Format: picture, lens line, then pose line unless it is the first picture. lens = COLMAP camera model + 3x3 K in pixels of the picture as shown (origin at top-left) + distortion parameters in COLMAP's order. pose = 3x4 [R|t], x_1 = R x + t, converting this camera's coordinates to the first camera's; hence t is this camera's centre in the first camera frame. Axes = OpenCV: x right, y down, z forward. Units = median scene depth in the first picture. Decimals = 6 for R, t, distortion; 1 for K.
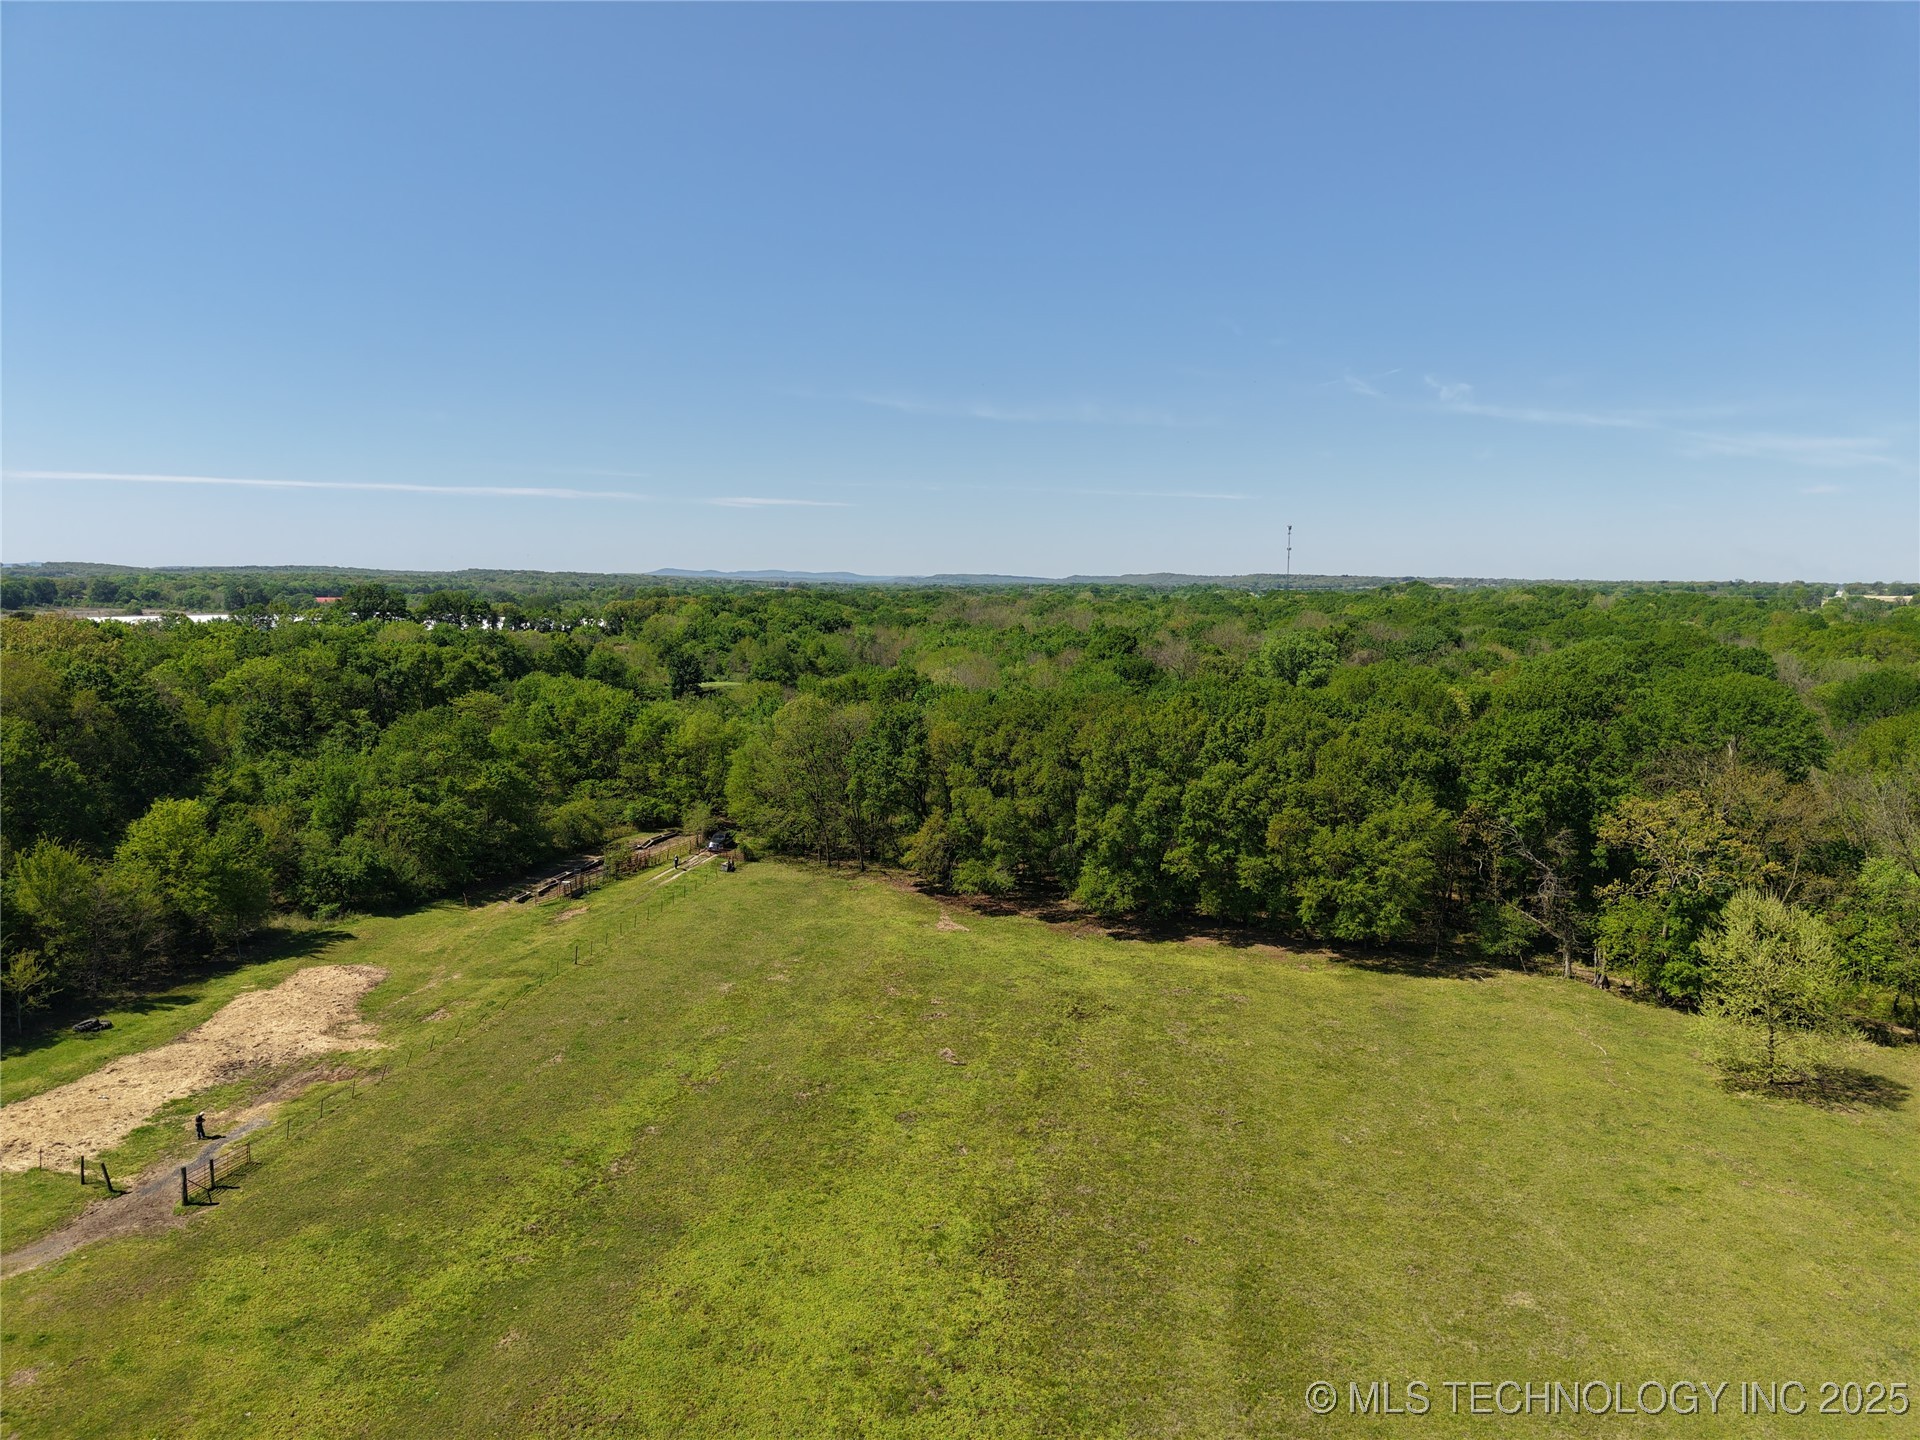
lens RADIAL K [[1437.1, 0, 951.5], [0, 1437.1, 710.8], [0, 0, 1]] dist [0.109075, -0.072694]
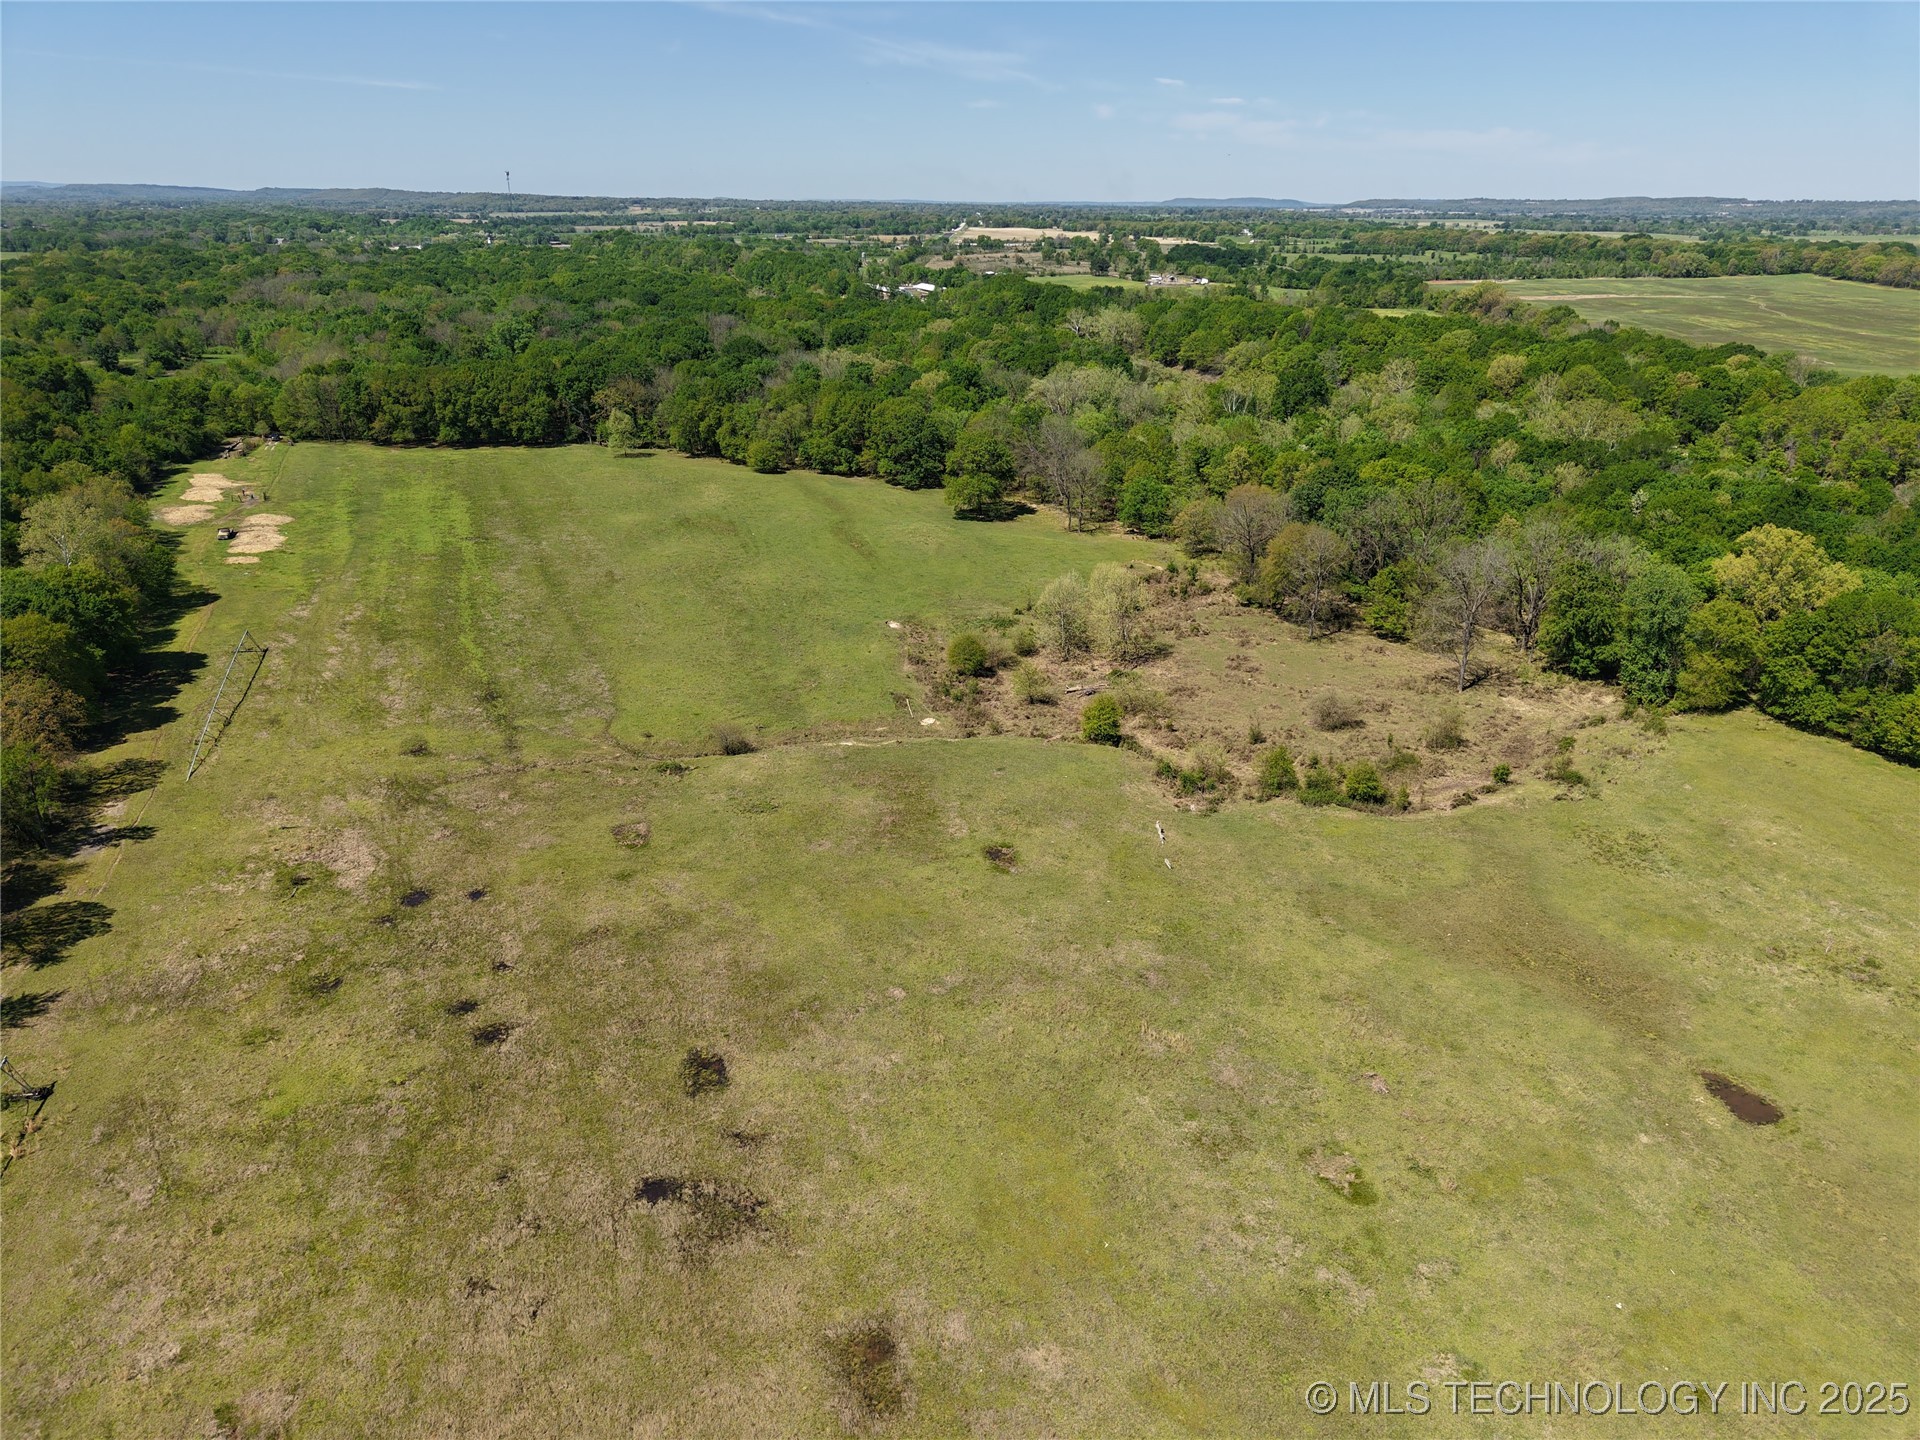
lens RADIAL K [[1437.1, 0, 947.7], [0, 1437.1, 722.5], [0, 0, 1]] dist [0.109075, -0.072694]
pose [[0.879531, -0.182533, 0.439439, -0.462483], [0.064724, 0.960808, 0.269554, -0.058705], [-0.471419, -0.208639, 0.856875, -2.427250]]
